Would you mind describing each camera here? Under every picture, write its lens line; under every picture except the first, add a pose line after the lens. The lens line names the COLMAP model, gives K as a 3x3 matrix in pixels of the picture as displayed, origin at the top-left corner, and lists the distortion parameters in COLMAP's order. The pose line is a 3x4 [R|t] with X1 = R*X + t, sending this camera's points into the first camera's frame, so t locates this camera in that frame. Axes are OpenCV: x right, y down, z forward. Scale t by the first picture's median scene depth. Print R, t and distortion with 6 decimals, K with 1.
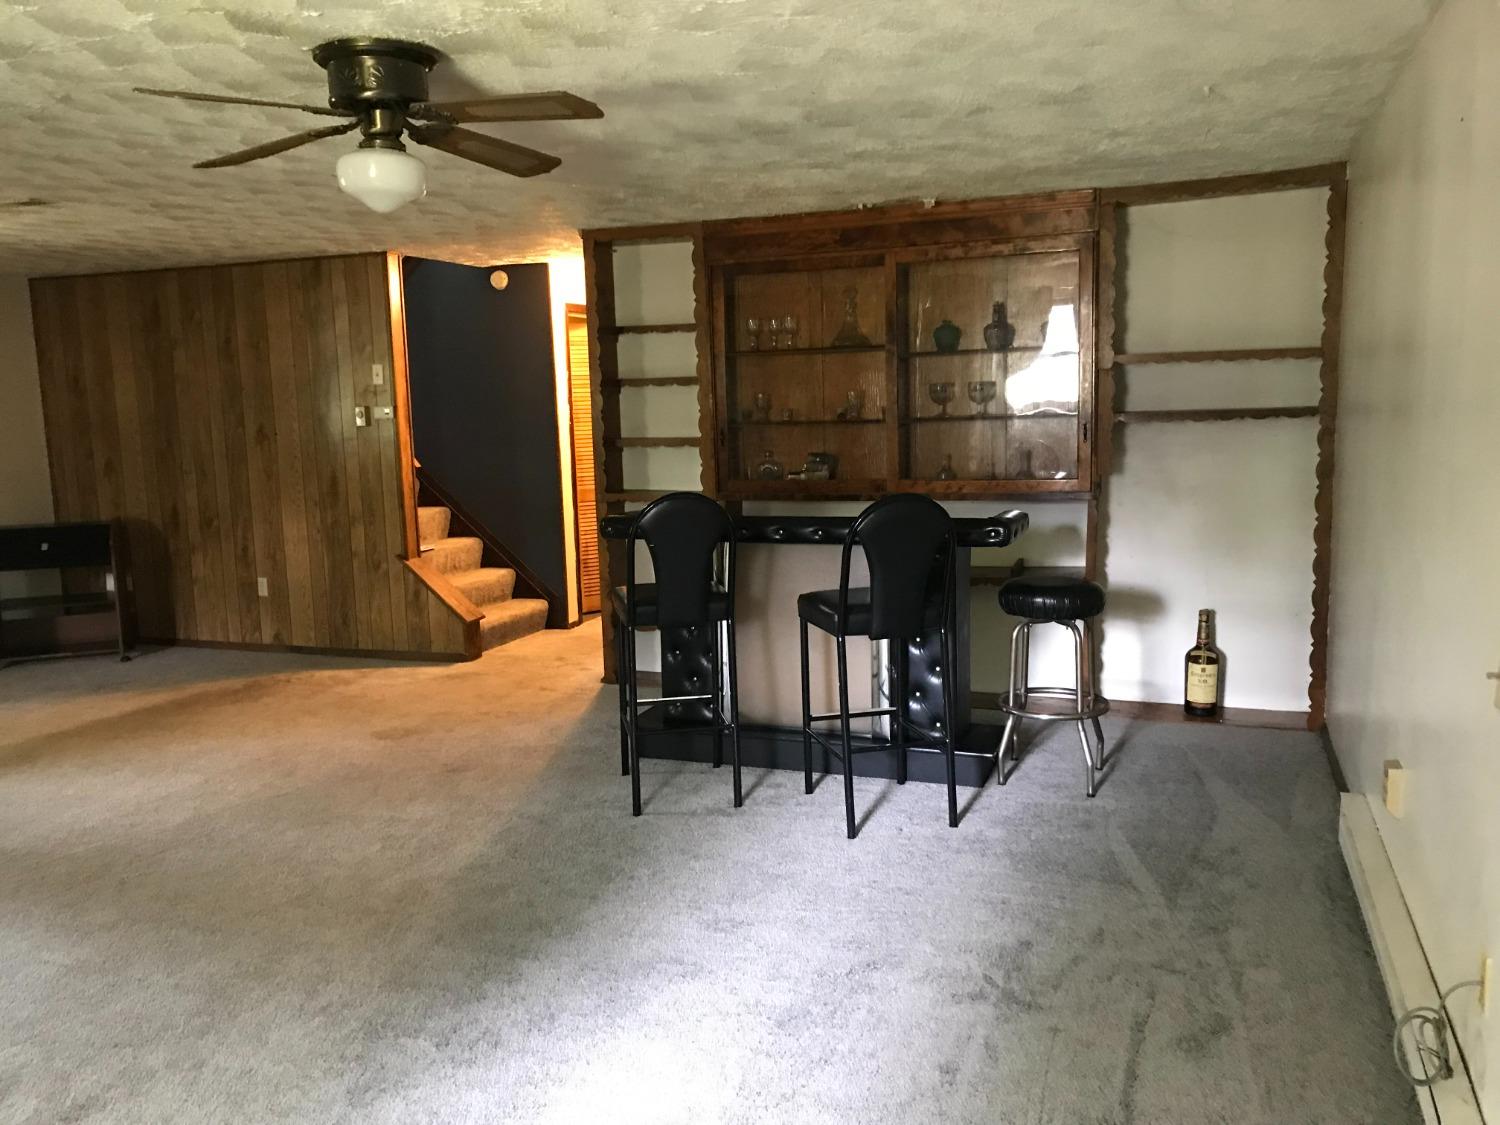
lens RADIAL K [[1234.3, 0, 749.8], [0, 1234.3, 558.0], [0, 0, 1]] dist [0.024927, -0.009736]
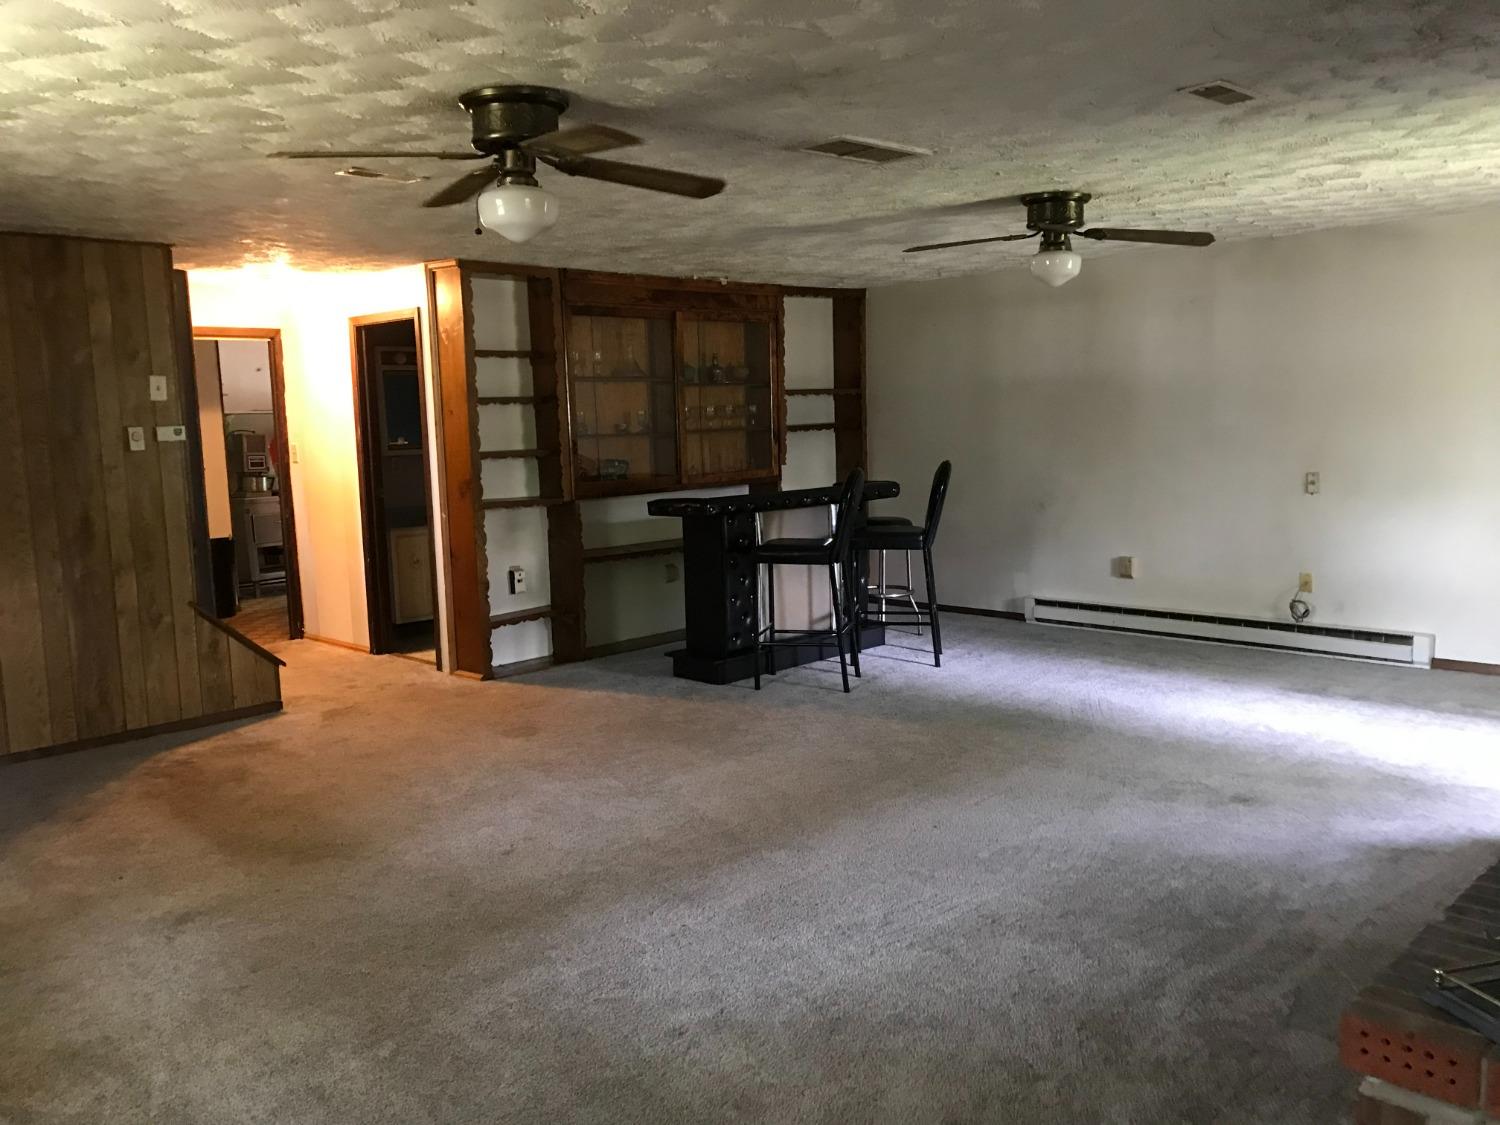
lens RADIAL K [[1234.3, 0, 752.5], [0, 1234.3, 566.2], [0, 0, 1]] dist [0.024927, -0.009736]
pose [[0.400147, -0.094859, 0.911528, -0.912370], [0.144908, 0.988665, 0.039273, -0.004448], [-0.904922, 0.116373, 0.409358, 0.309405]]
